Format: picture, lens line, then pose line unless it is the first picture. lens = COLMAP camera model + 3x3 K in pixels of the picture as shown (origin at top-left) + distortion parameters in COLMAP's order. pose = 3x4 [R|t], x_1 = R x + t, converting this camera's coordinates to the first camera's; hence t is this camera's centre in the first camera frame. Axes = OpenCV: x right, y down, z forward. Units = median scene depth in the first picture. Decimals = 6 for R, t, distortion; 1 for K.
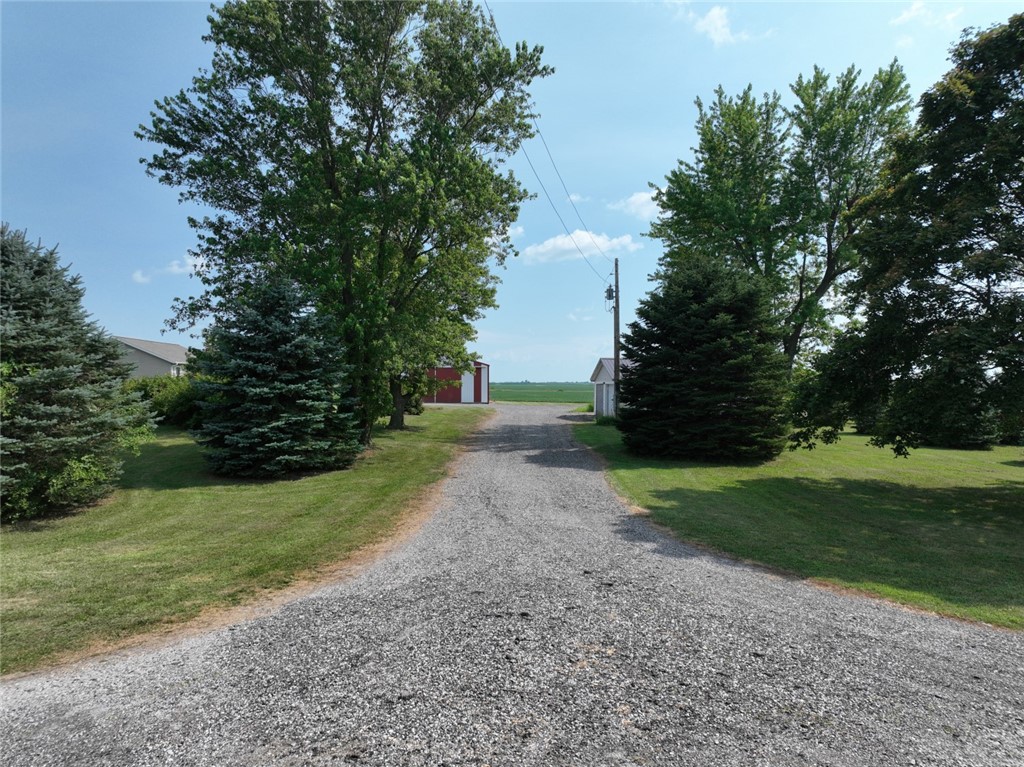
lens RADIAL K [[742.0, 0, 517.1], [0, 742.0, 386.0], [0, 0, 1]] dist [0.006884, 0.008853]
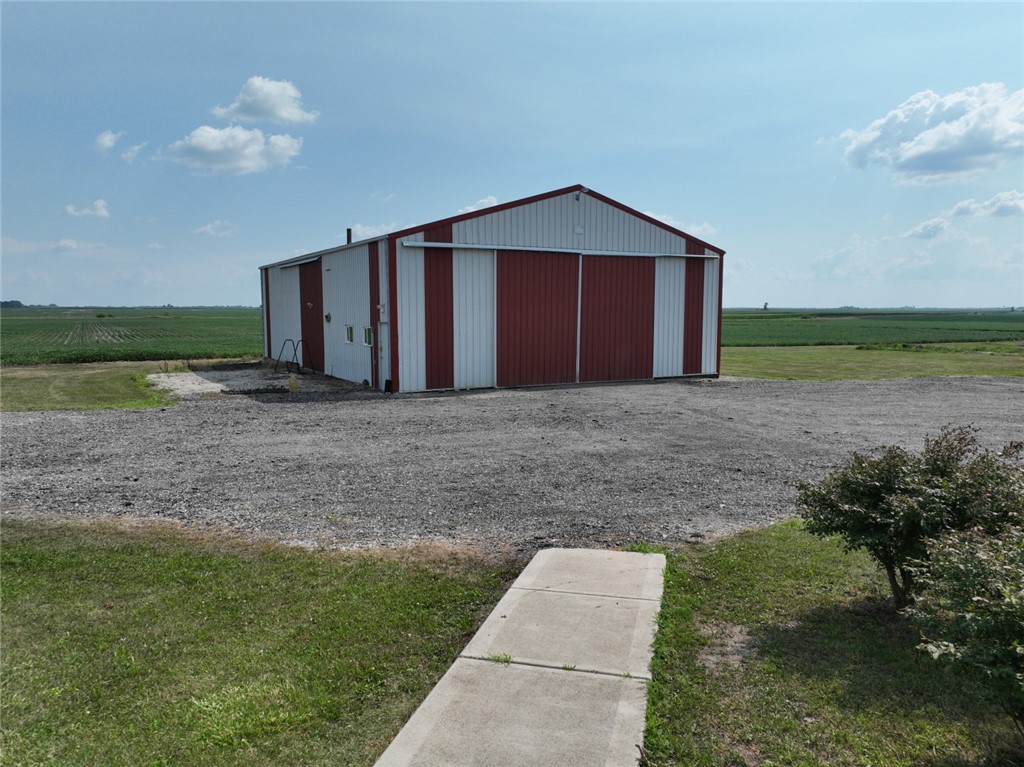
lens RADIAL K [[737.6, 0, 512.1], [0, 737.6, 381.2], [0, 0, 1]] dist [0.003097, 0.000820]
pose [[0.891680, -0.047991, 0.450115, -0.440407], [0.004467, 0.995249, 0.097264, -0.008499], [-0.452644, -0.084718, 0.887658, 1.325668]]
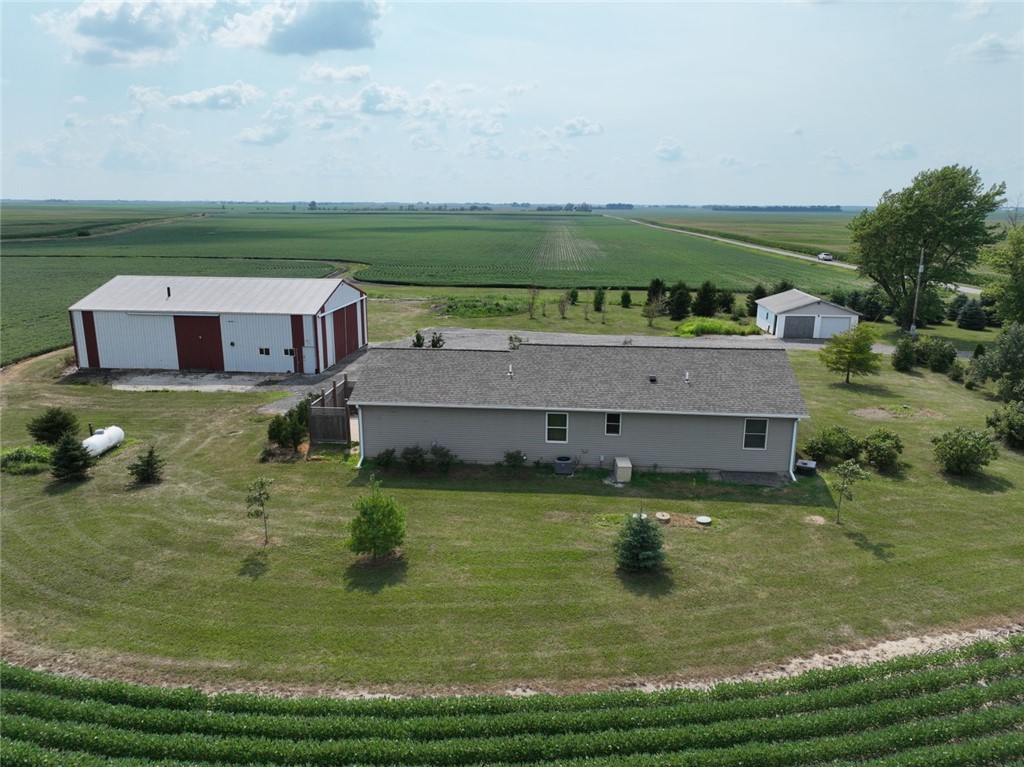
lens RADIAL K [[742.0, 0, 517.1], [0, 742.0, 386.0], [0, 0, 1]] dist [0.006884, 0.008853]
pose [[0.126787, -0.240209, 0.962406, -1.323785], [0.000362, 0.970247, 0.242118, -0.205753], [-0.991930, -0.030349, 0.123102, 1.298335]]
